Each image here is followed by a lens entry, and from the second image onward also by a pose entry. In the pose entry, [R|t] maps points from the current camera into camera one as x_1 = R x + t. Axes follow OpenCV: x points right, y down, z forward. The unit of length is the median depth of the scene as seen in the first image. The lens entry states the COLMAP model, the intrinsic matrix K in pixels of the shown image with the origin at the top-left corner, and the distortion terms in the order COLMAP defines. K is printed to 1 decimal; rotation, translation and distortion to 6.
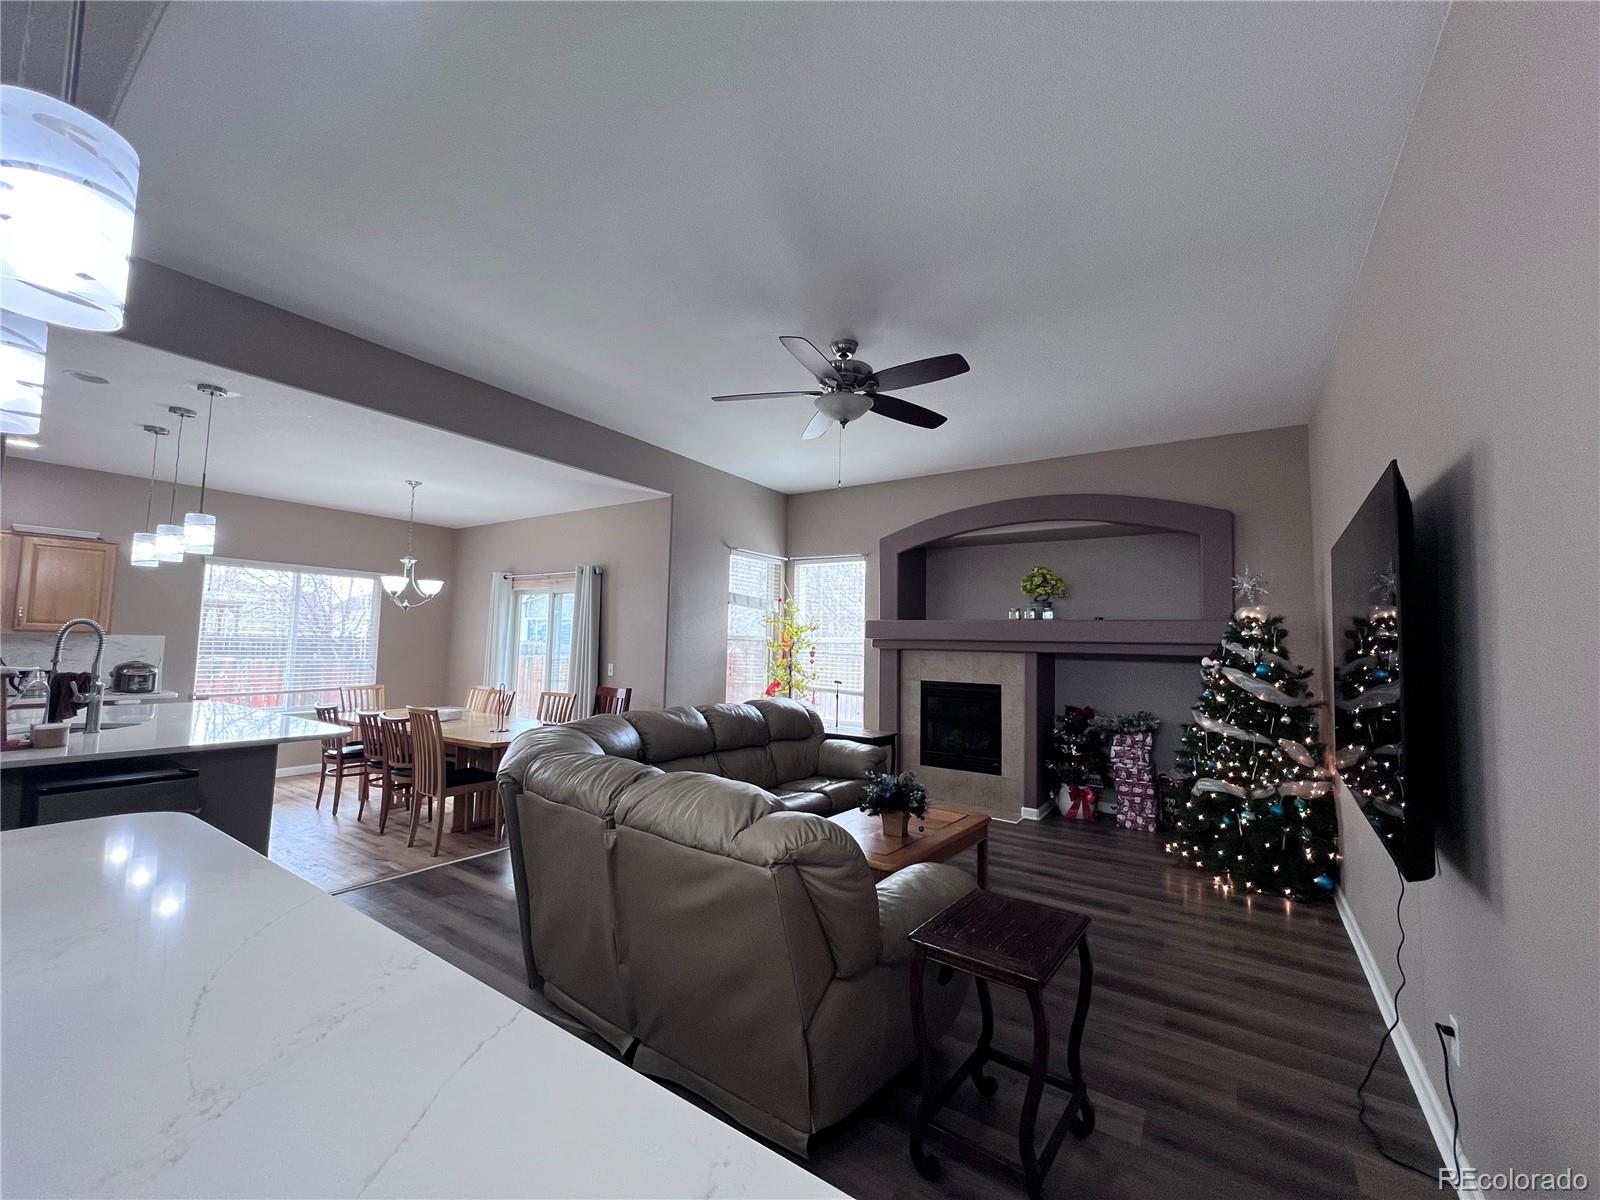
lens RADIAL K [[641.7, 0, 800.0], [0, 641.7, 600.0], [0, 0, 1]] dist [-0.000975, -0.000118]
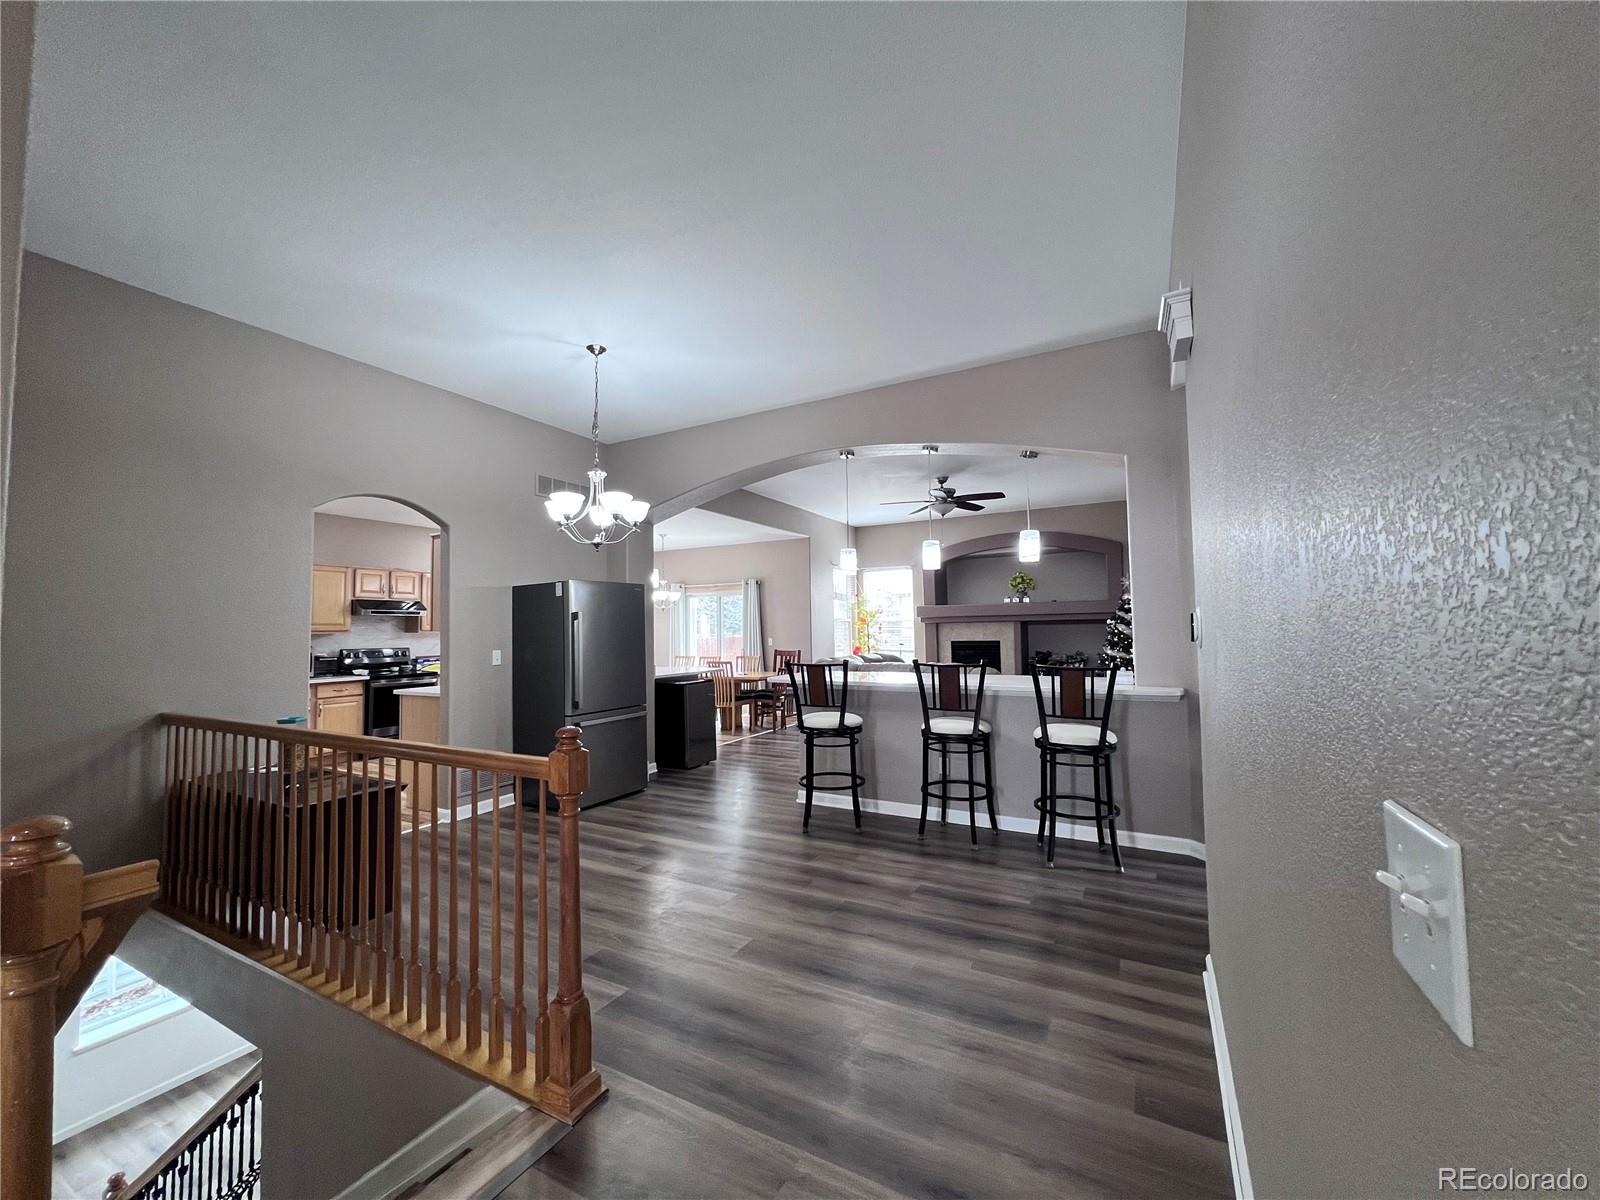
lens RADIAL K [[641.7, 0, 800.0], [0, 641.7, 600.0], [0, 0, 1]] dist [-0.000975, -0.000118]
pose [[0.994981, -0.035973, 0.093377, -0.423602], [0.033622, 0.999080, 0.026626, -0.046821], [-0.094249, -0.023353, 0.995275, -0.748122]]
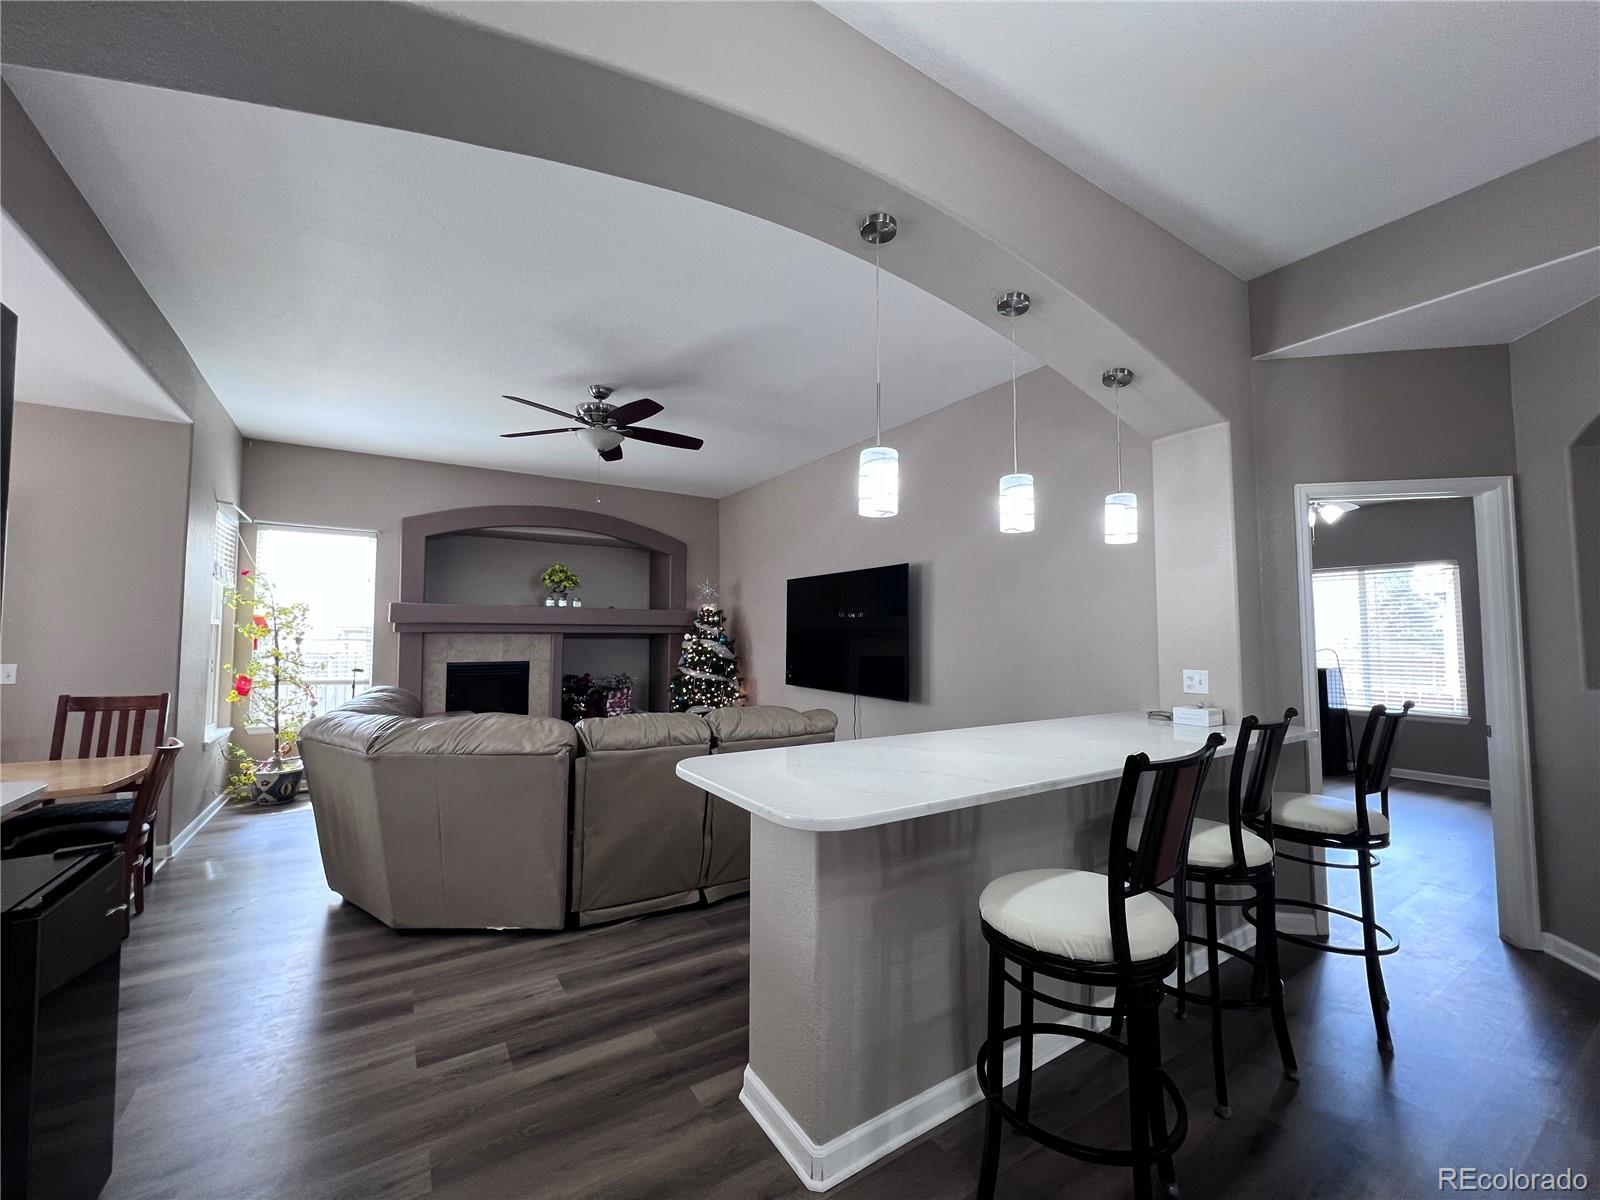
lens RADIAL K [[636.8, 0, 800.0], [0, 636.8, 600.0], [0, 0, 1]] dist [0.010820, 0.000031]
pose [[0.389679, 0.031444, 0.920414, -0.636913], [-0.056147, 0.998369, -0.010336, 0.004010], [-0.919238, -0.047651, 0.390809, 0.095098]]
